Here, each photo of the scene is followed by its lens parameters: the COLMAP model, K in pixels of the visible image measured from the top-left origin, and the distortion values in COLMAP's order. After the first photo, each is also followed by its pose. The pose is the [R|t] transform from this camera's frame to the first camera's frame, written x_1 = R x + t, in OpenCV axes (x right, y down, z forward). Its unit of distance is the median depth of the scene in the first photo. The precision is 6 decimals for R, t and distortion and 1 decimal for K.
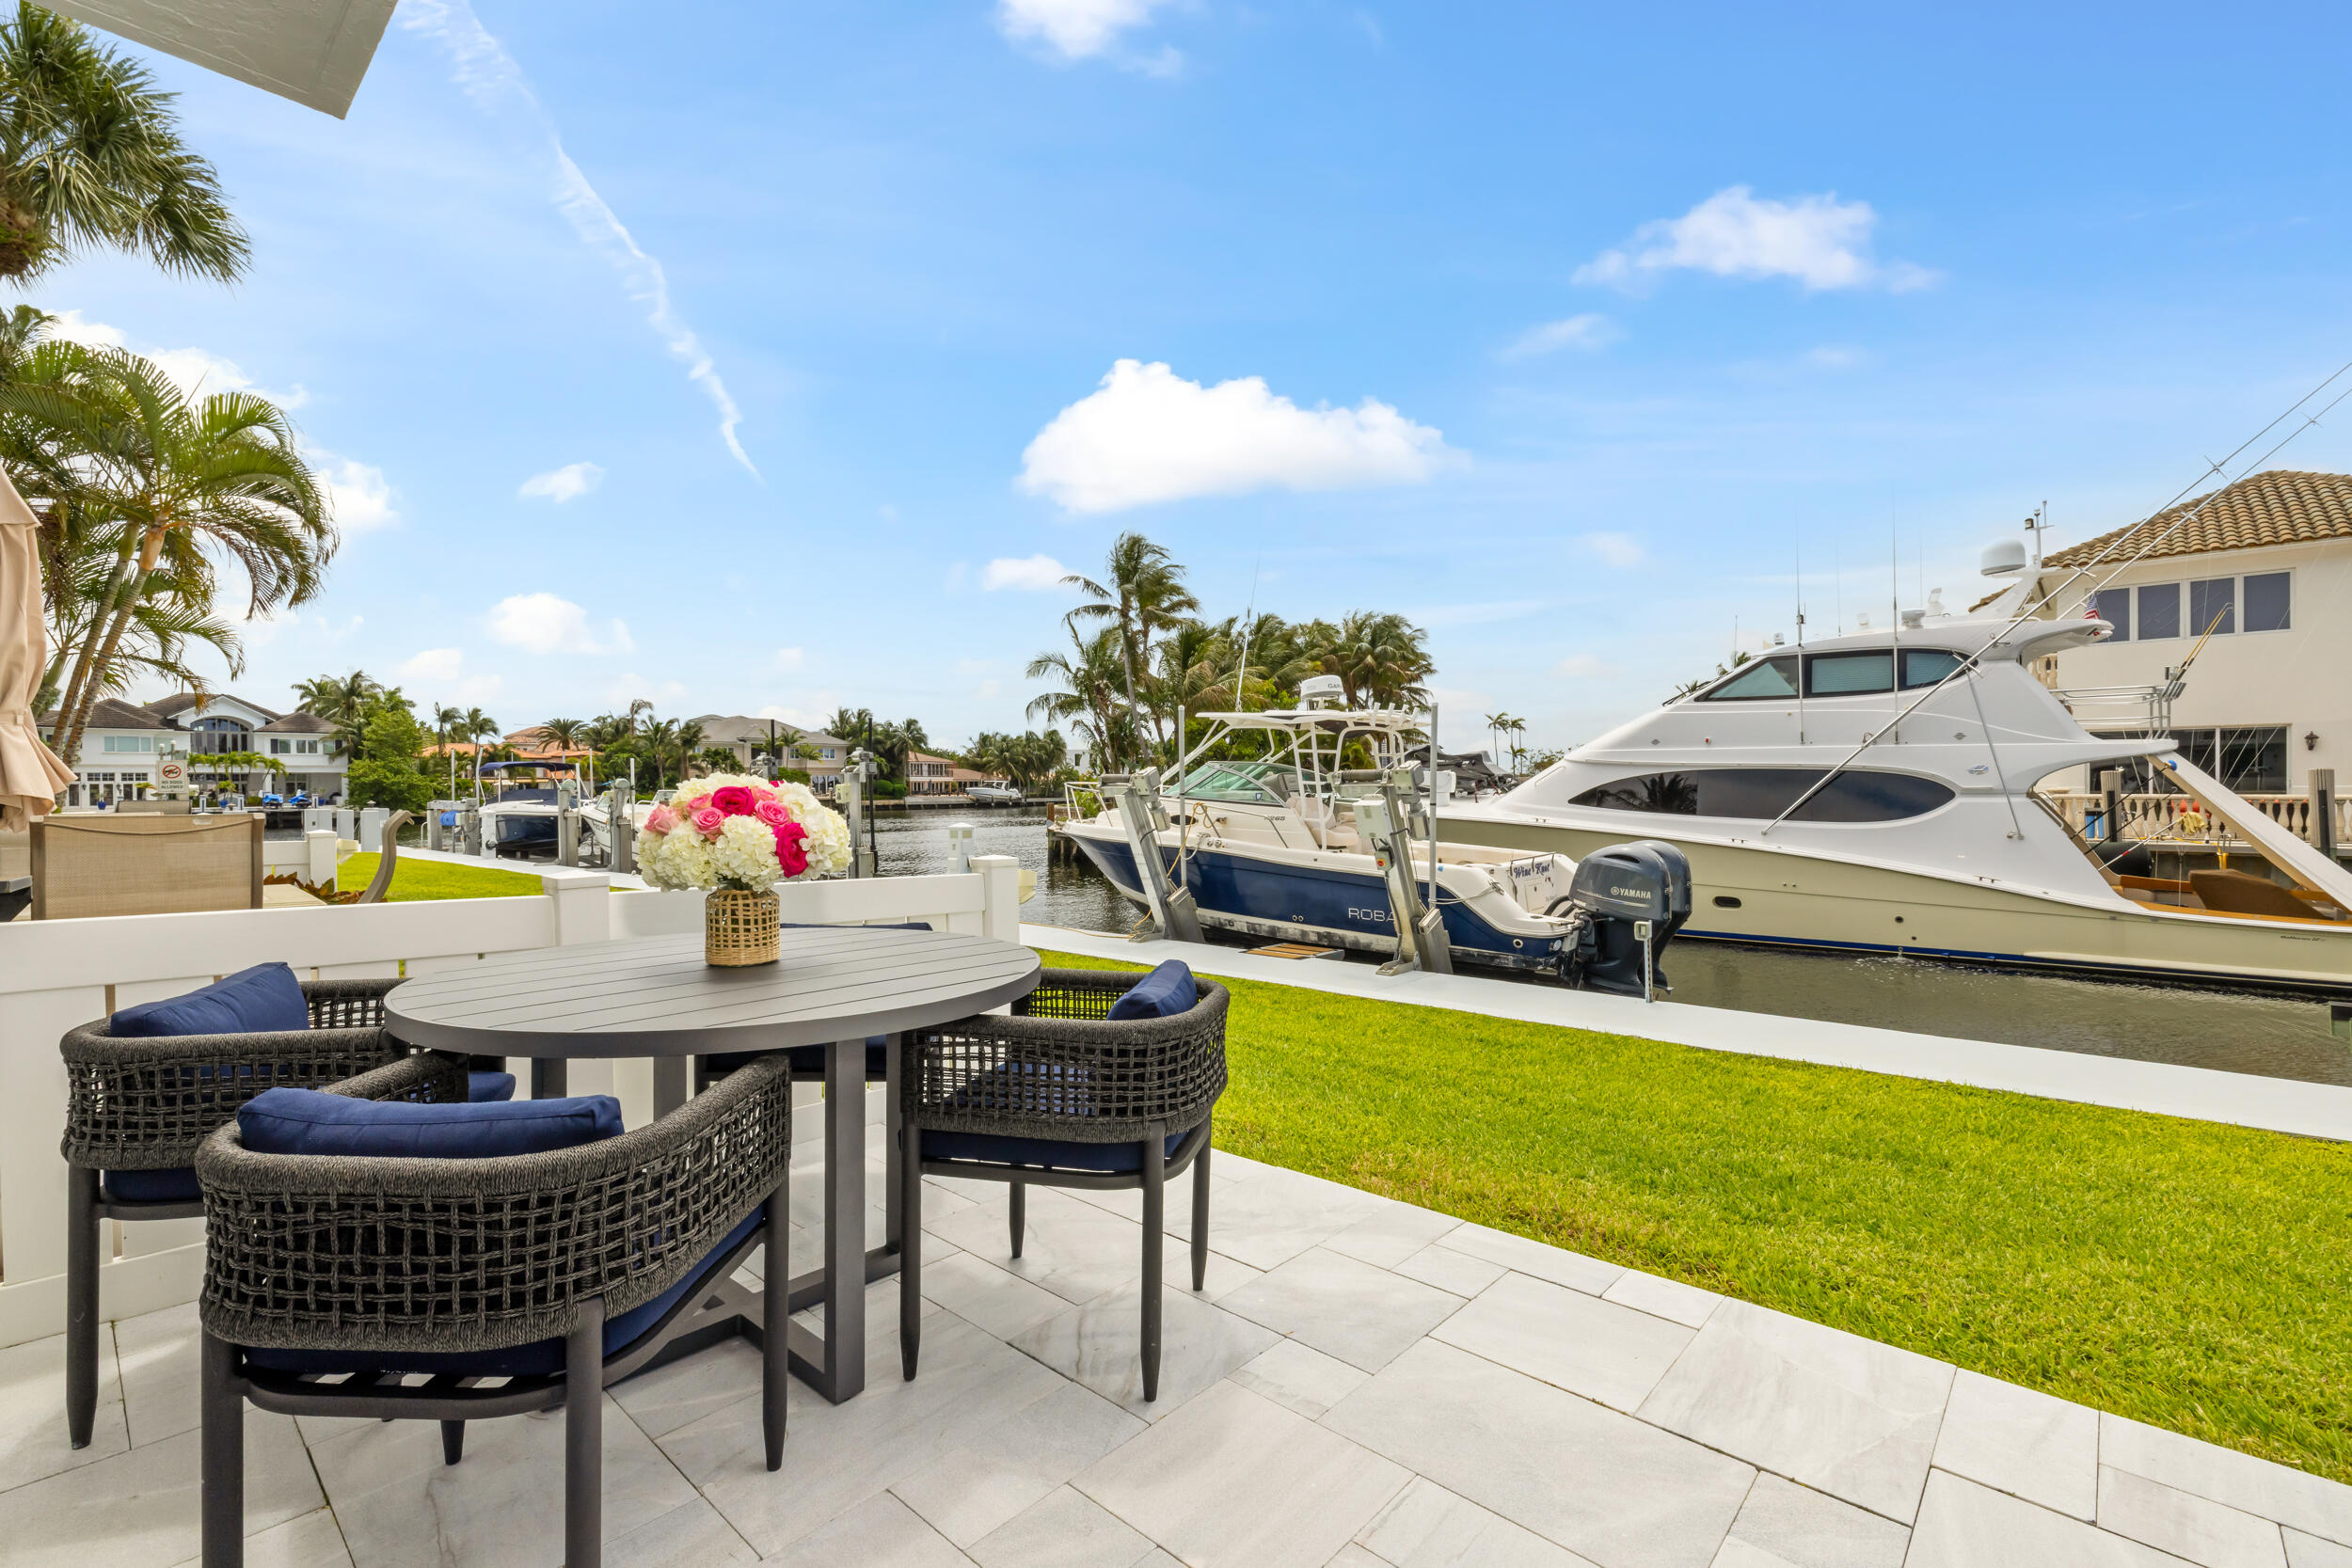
lens RADIAL K [[1006.4, 0, 1176.0], [0, 1006.4, 784.0], [0, 0, 1]] dist [0.004662, 0.000082]
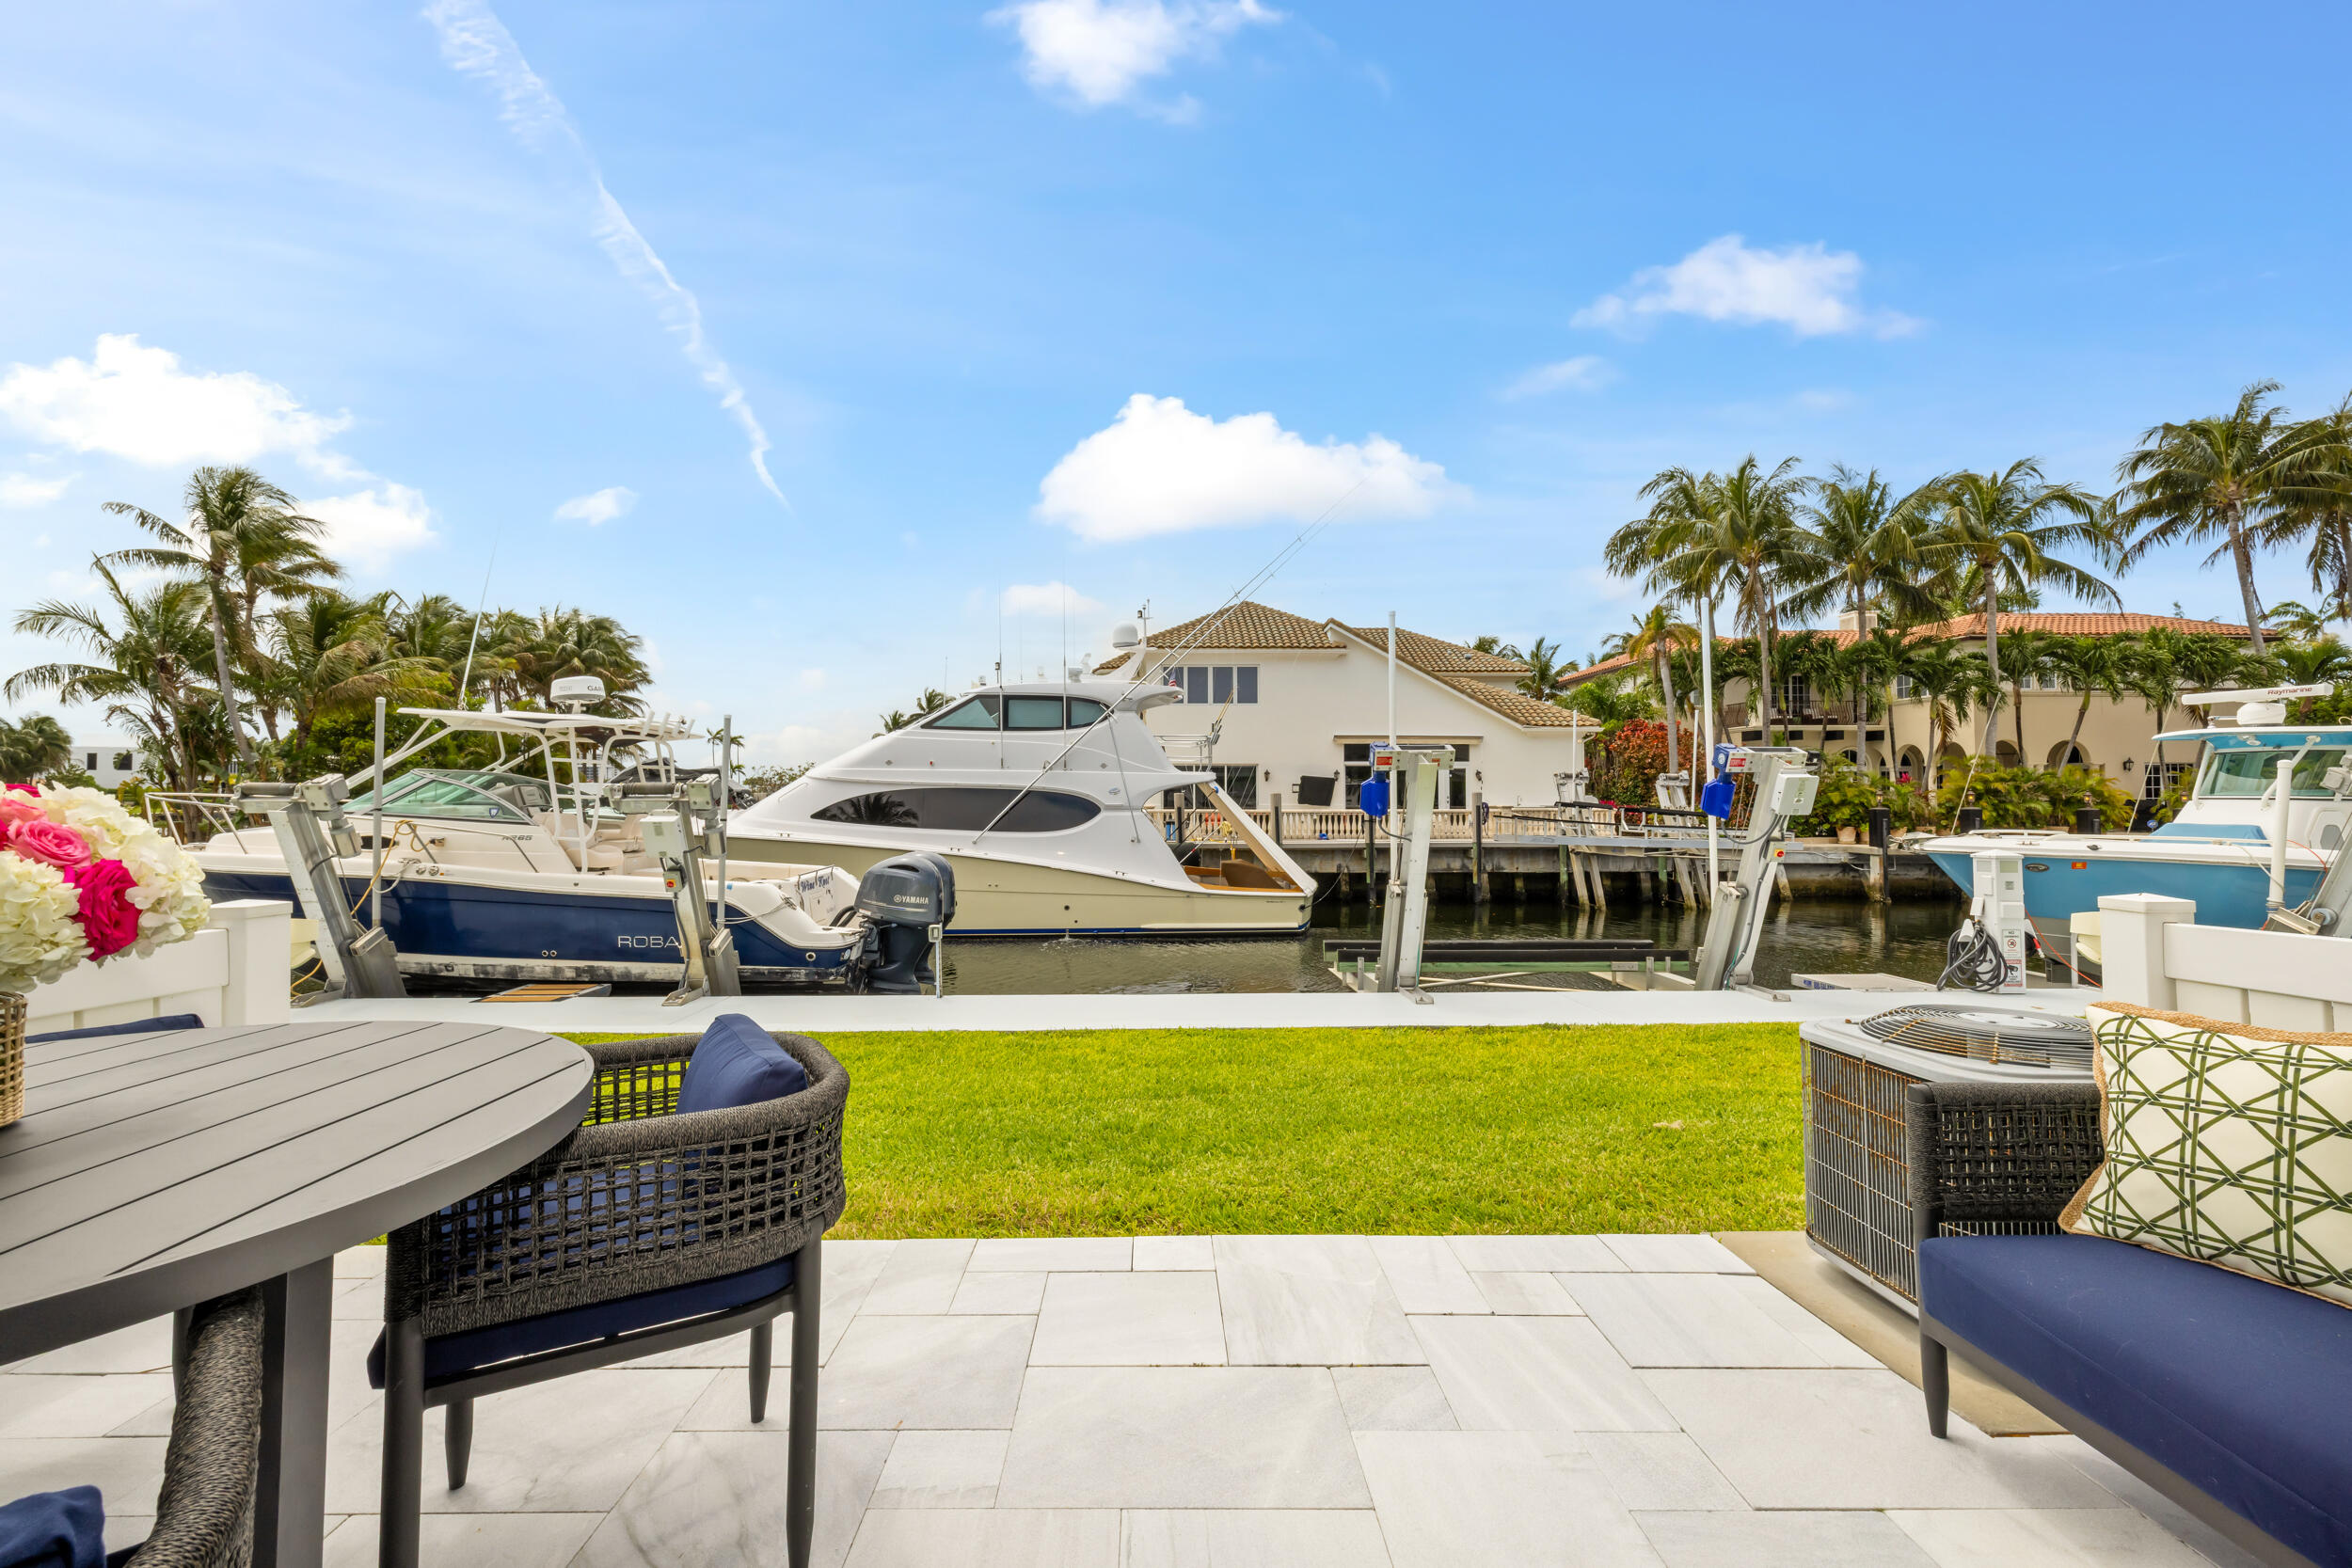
lens RADIAL K [[963.4, 0, 1141.6], [0, 963.4, 760.5], [0, 0, 1]] dist [0.001390, 0.000489]
pose [[0.742441, 0.033868, 0.669055, -0.034275], [-0.006677, 0.999046, -0.043163, 0.000175], [-0.669878, 0.027579, 0.741958, 0.023824]]
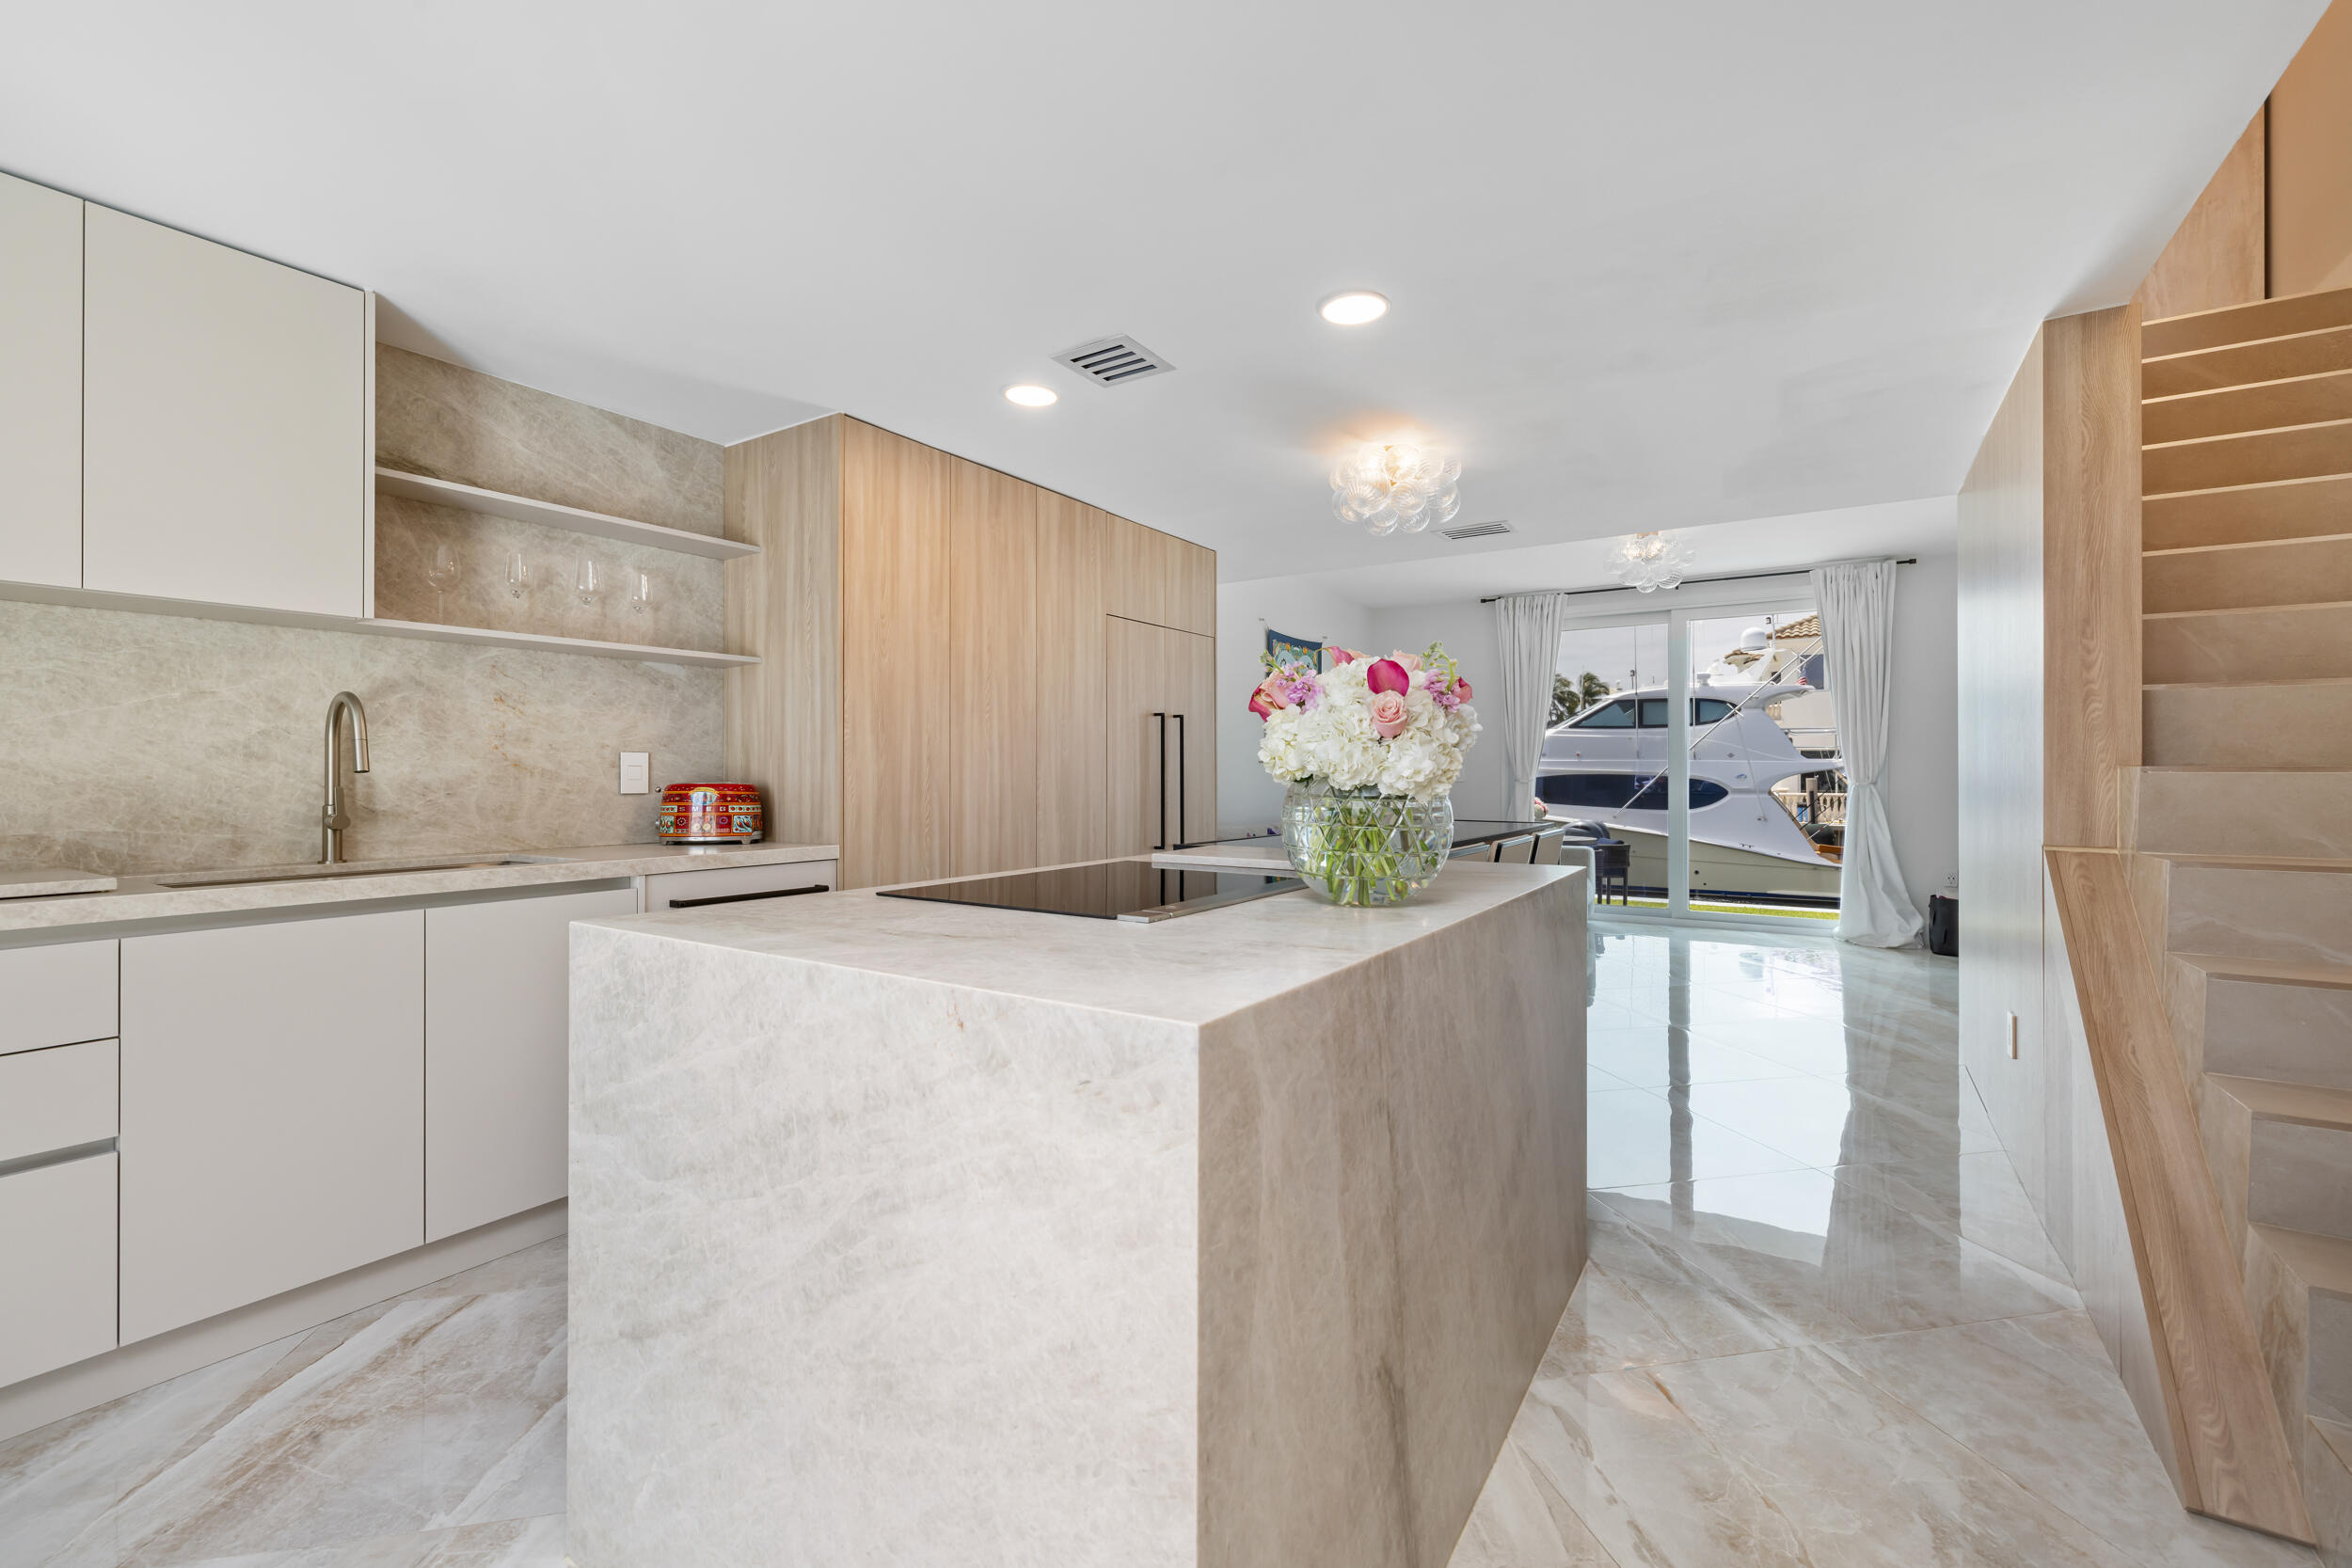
lens RADIAL K [[974.7, 0, 1193.5], [0, 974.7, 768.1], [0, 0, 1]] dist [0.000508, 0.000007]
pose [[0.984264, 0.011439, 0.176331, -0.300144], [-0.009639, 0.999892, -0.011061, -0.002728], [-0.176439, 0.009188, 0.984269, -0.335206]]
